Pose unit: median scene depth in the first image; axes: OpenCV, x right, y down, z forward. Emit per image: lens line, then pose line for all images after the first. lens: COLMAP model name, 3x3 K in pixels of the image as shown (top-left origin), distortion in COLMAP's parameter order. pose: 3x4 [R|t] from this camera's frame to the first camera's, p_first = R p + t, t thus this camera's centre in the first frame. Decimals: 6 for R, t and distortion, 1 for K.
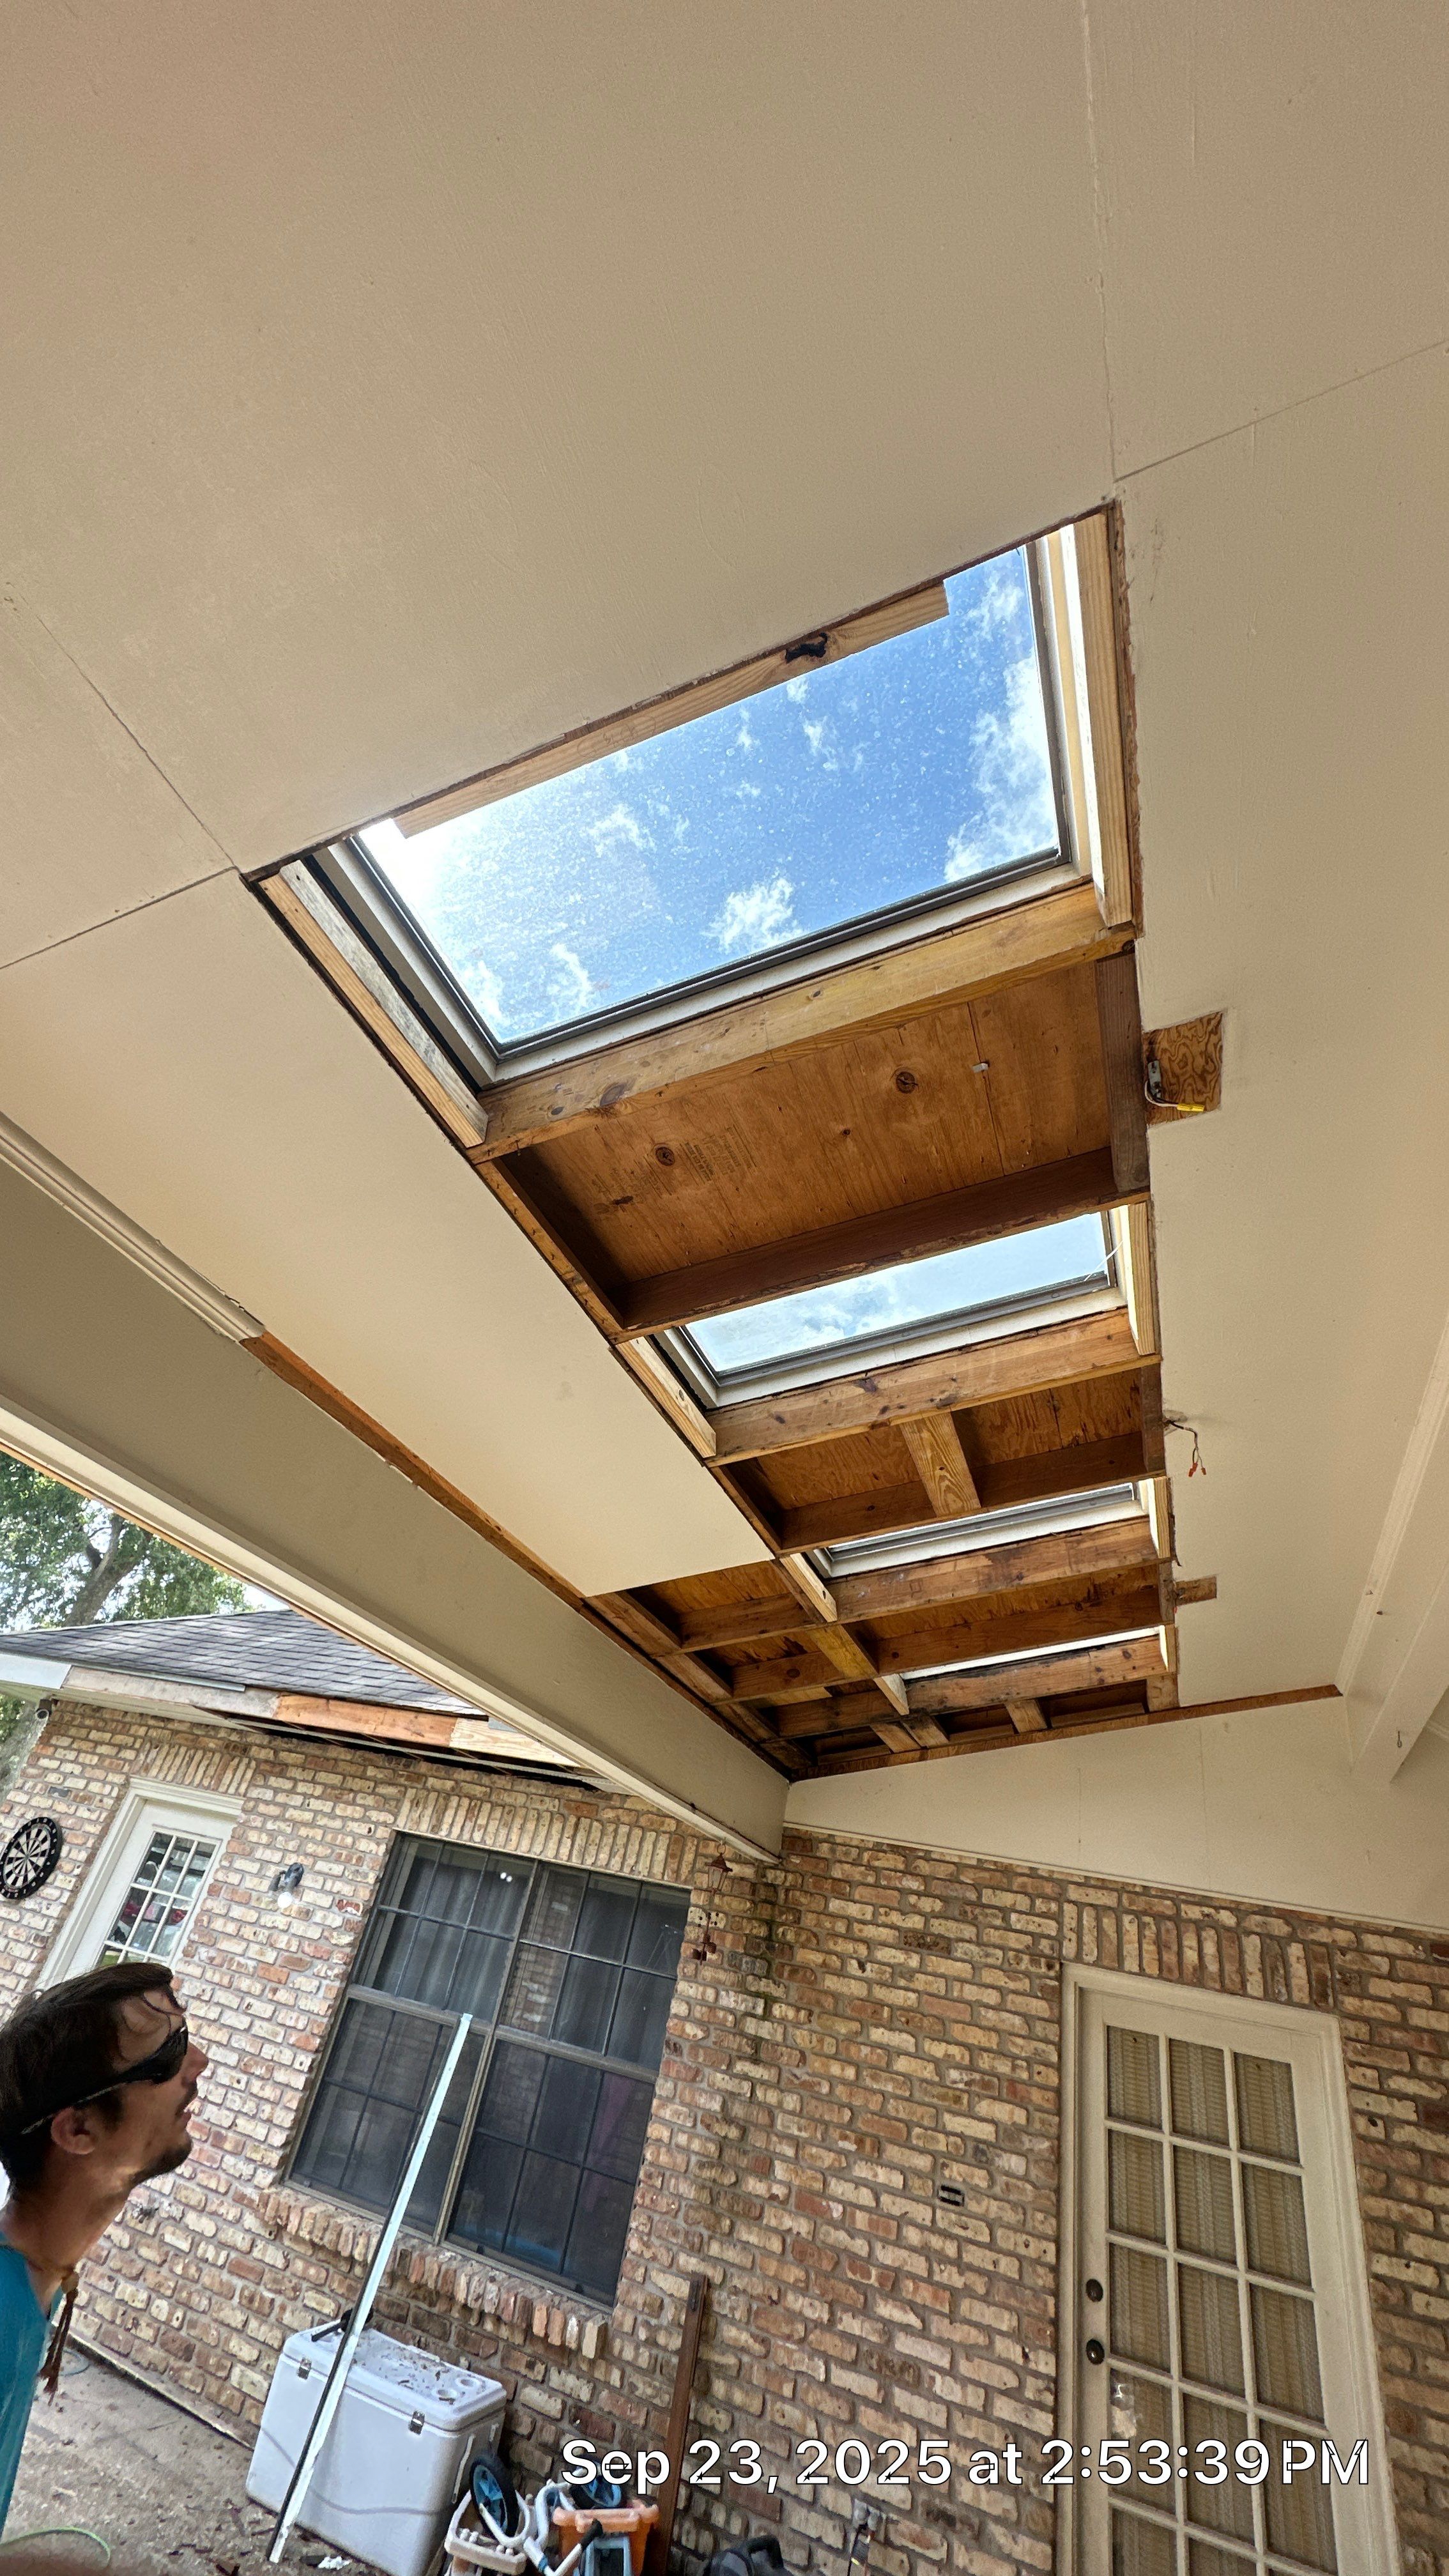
lens RADIAL K [[1023.3, 0, 723.8], [0, 1023.3, 1286.3], [0, 0, 1]] dist [-0.001502, 0.000368]
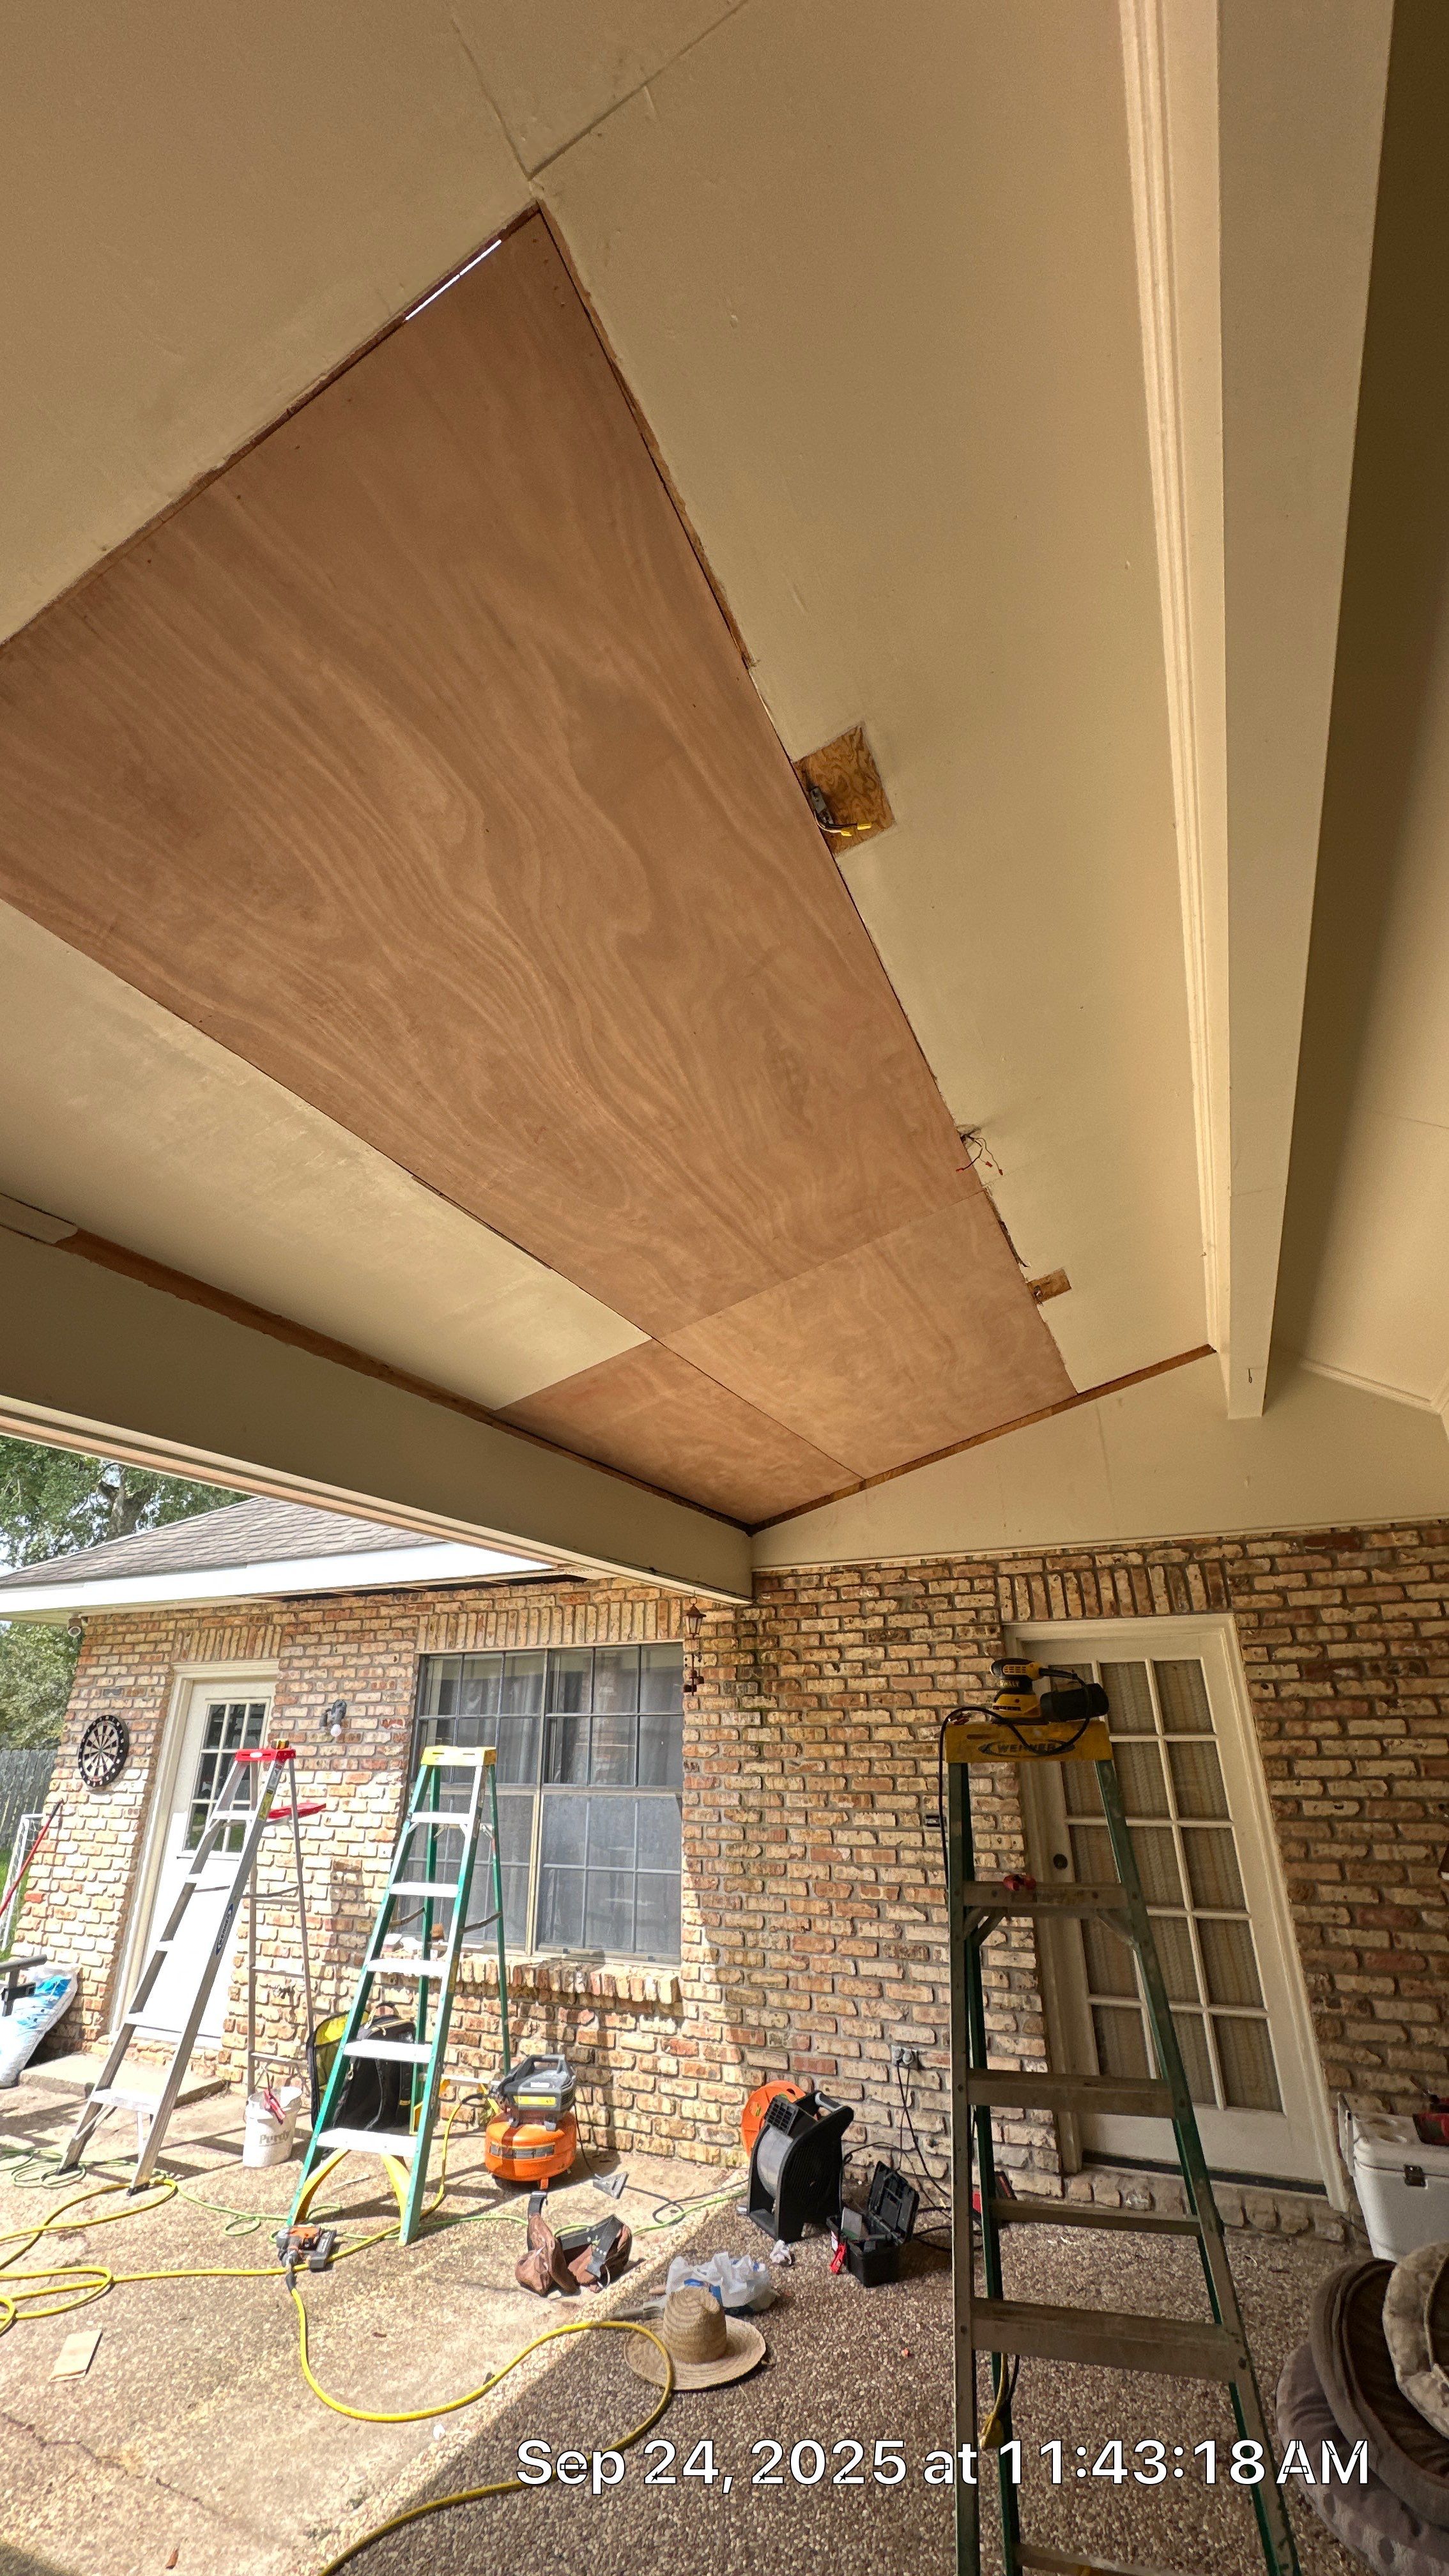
lens RADIAL K [[1020.5, 0, 720.8], [0, 1020.5, 1288.7], [0, 0, 1]] dist [-0.001345, 0.000410]
pose [[0.976985, -0.212737, 0.015579, 0.086624], [0.206271, 0.960840, 0.185037, 0.023370], [-0.054333, -0.177565, 0.982608, -0.038691]]
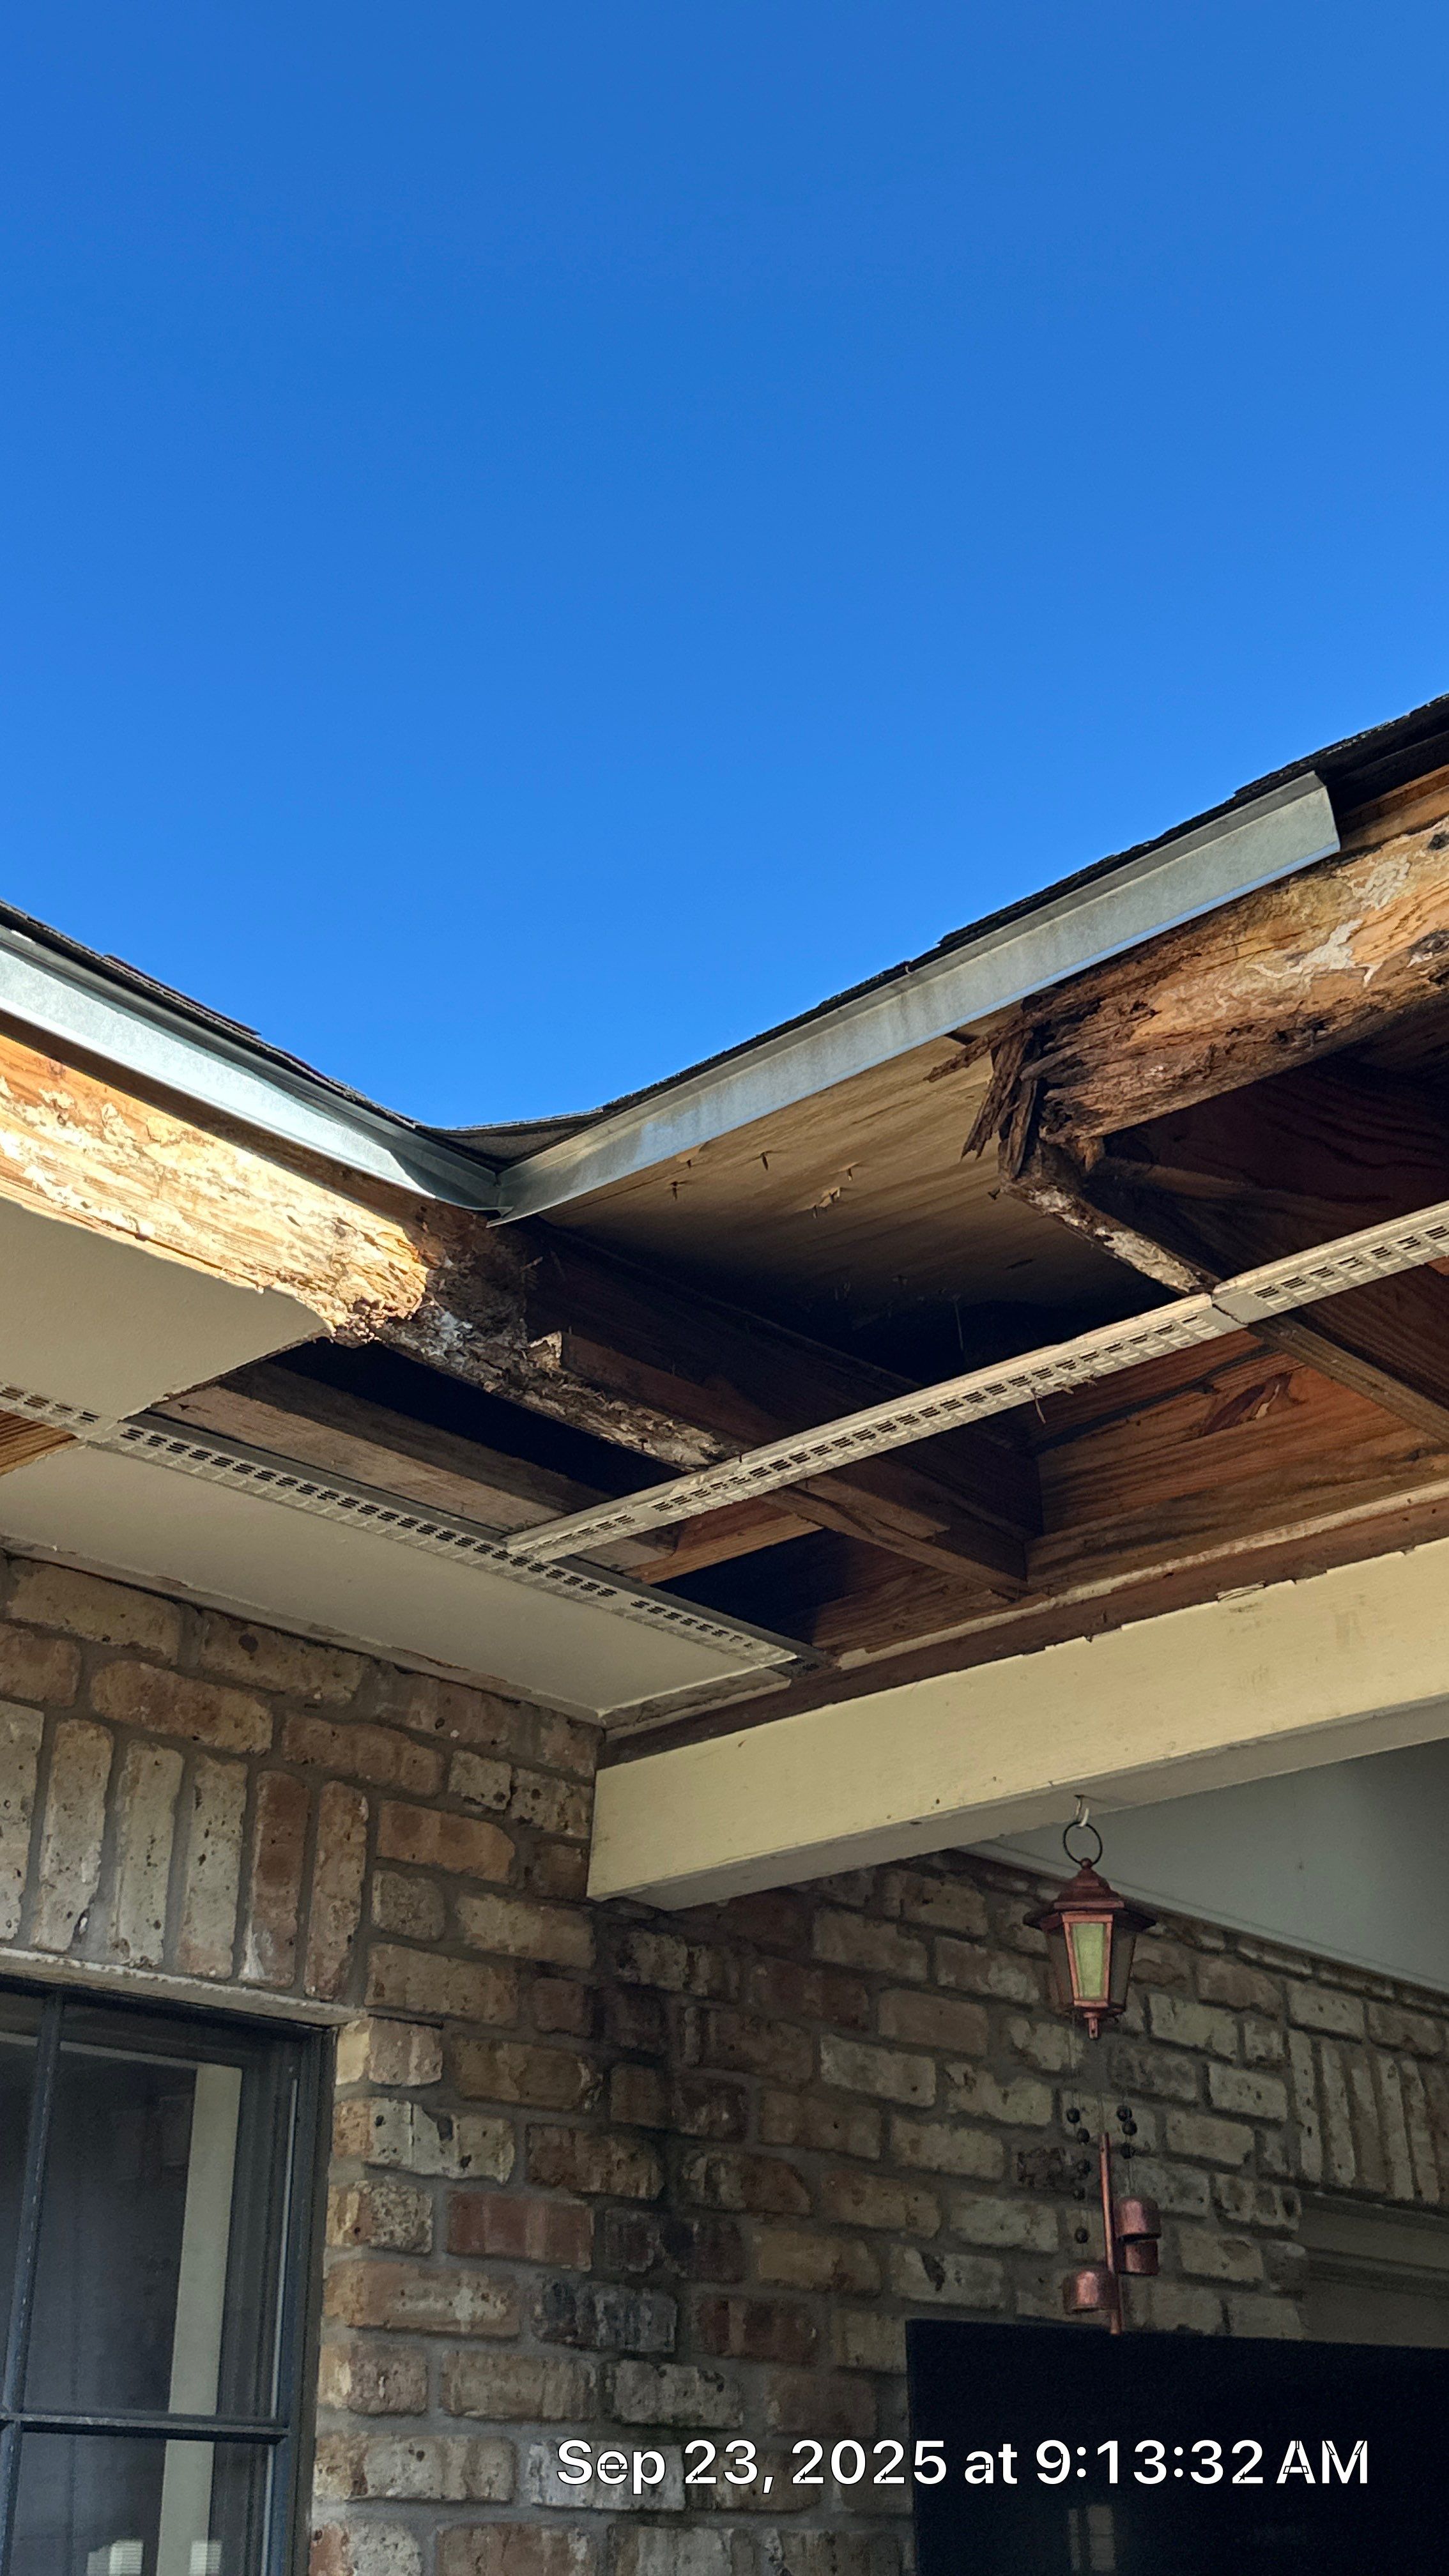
lens RADIAL K [[2684.5, 0, 720.7], [0, 2684.5, 1293.0], [0, 0, 1]] dist [0.207378, -0.496177]
pose [[0.362824, 0.219418, 0.905657, -0.614399], [-0.461744, 0.886513, -0.029796, 0.522288], [-0.809414, -0.407371, 0.422963, 0.906299]]
